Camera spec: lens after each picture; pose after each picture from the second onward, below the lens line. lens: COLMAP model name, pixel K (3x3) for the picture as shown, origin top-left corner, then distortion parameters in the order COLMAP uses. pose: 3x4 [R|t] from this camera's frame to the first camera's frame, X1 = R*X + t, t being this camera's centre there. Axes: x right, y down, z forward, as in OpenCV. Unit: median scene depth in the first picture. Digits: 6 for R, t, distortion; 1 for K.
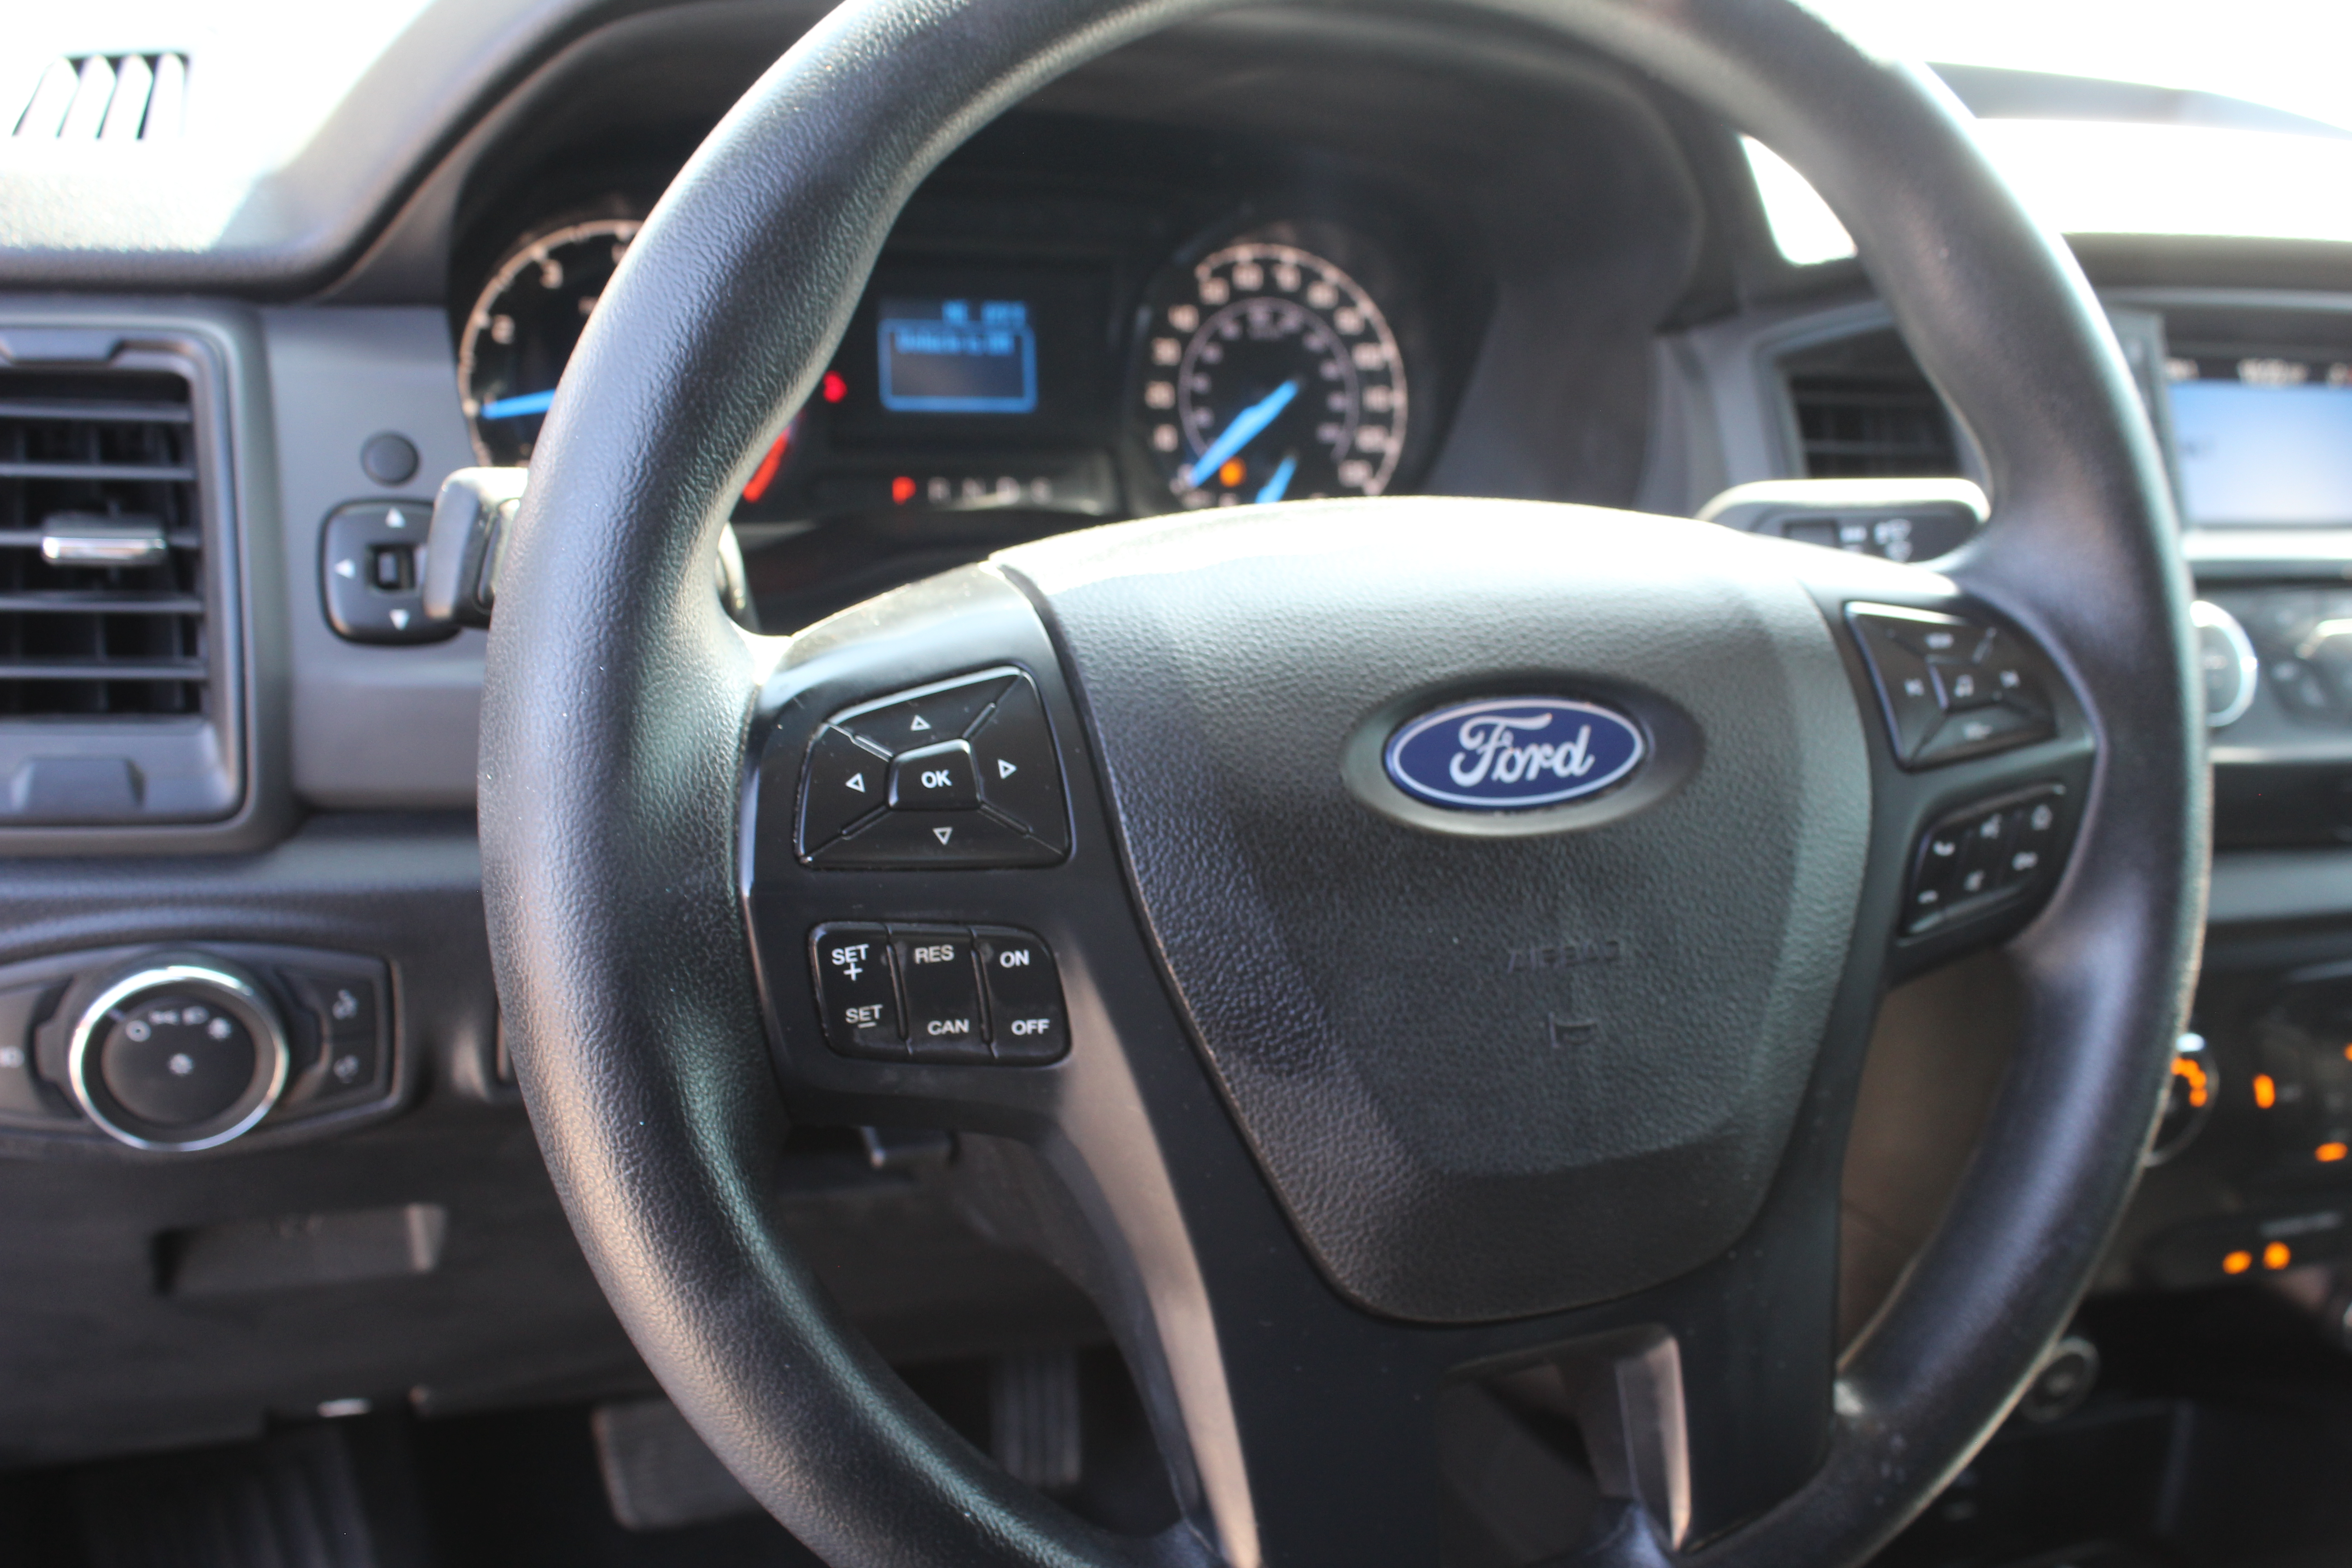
lens RADIAL K [[2559.4, 0, 1176.0], [0, 2559.4, 784.0], [0, 0, 1]] dist [-0.089252, 0.006592]
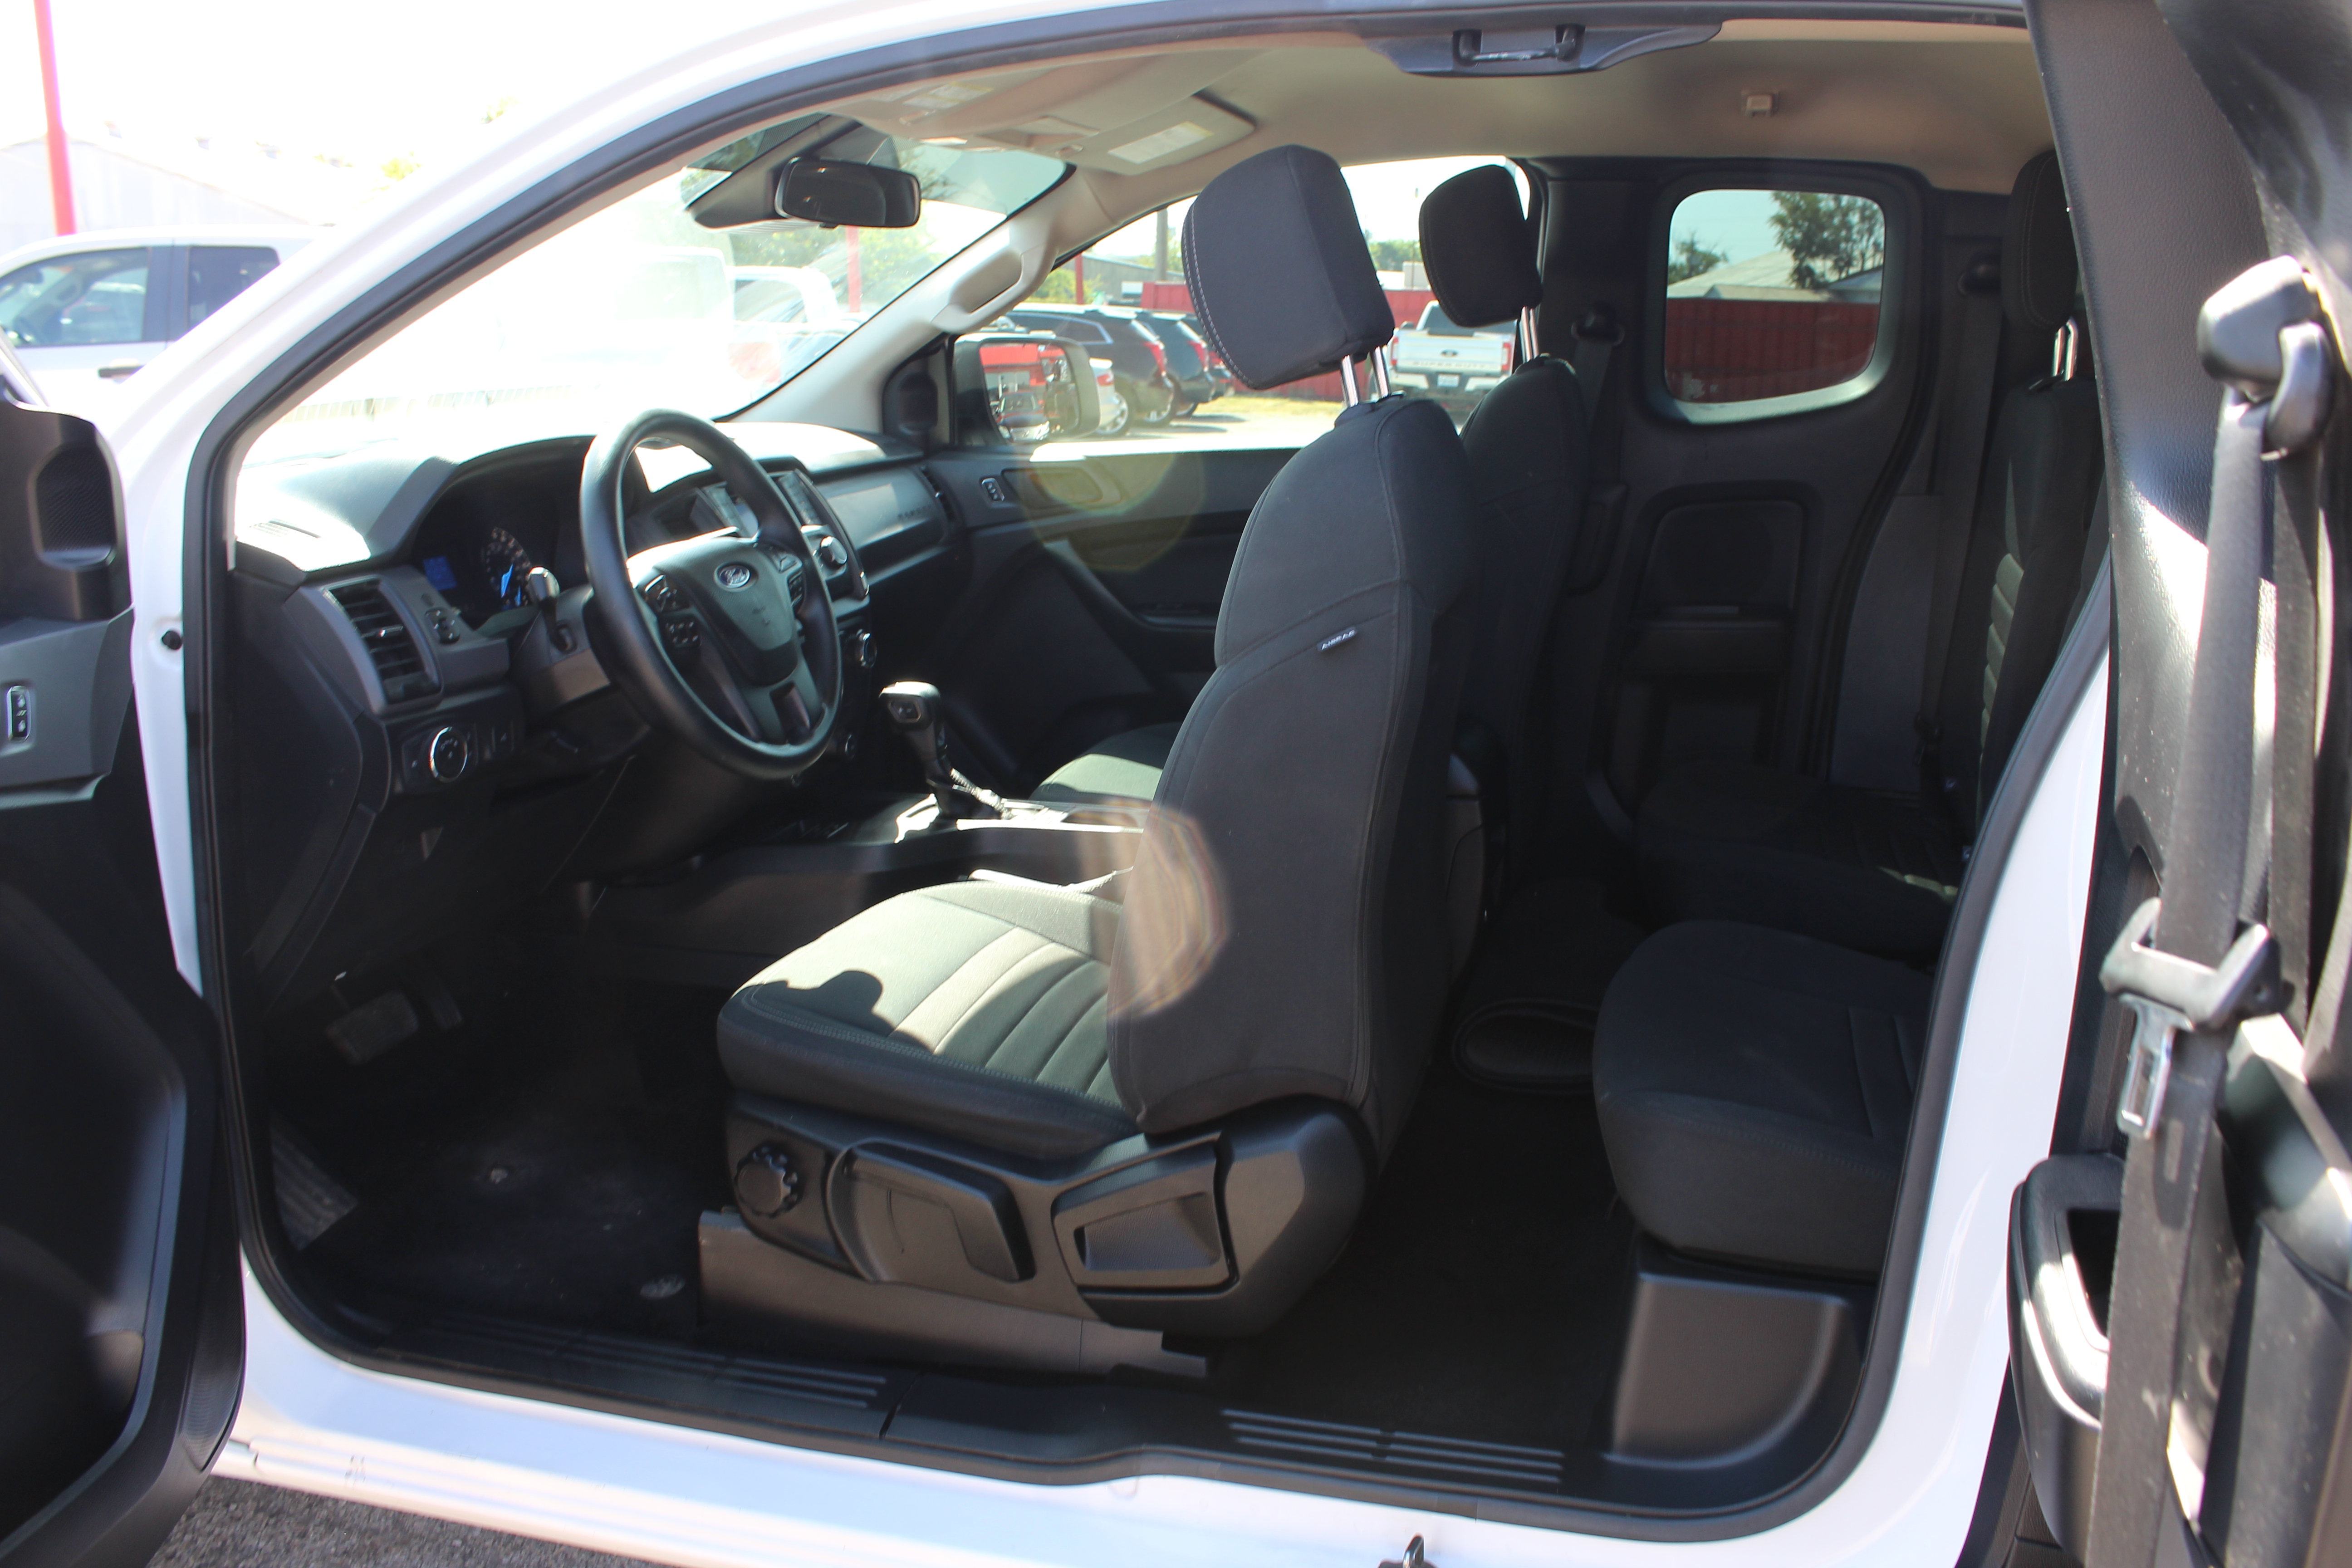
lens RADIAL K [[1952.2, 0, 1176.0], [0, 1952.2, 784.0], [0, 0, 1]] dist [-0.166378, 0.139089]
pose [[0.622478, -0.293984, 0.725324, -1.854797], [0.355210, 0.931941, 0.072885, 0.336890], [-0.697386, 0.212273, 0.684538, -1.778864]]
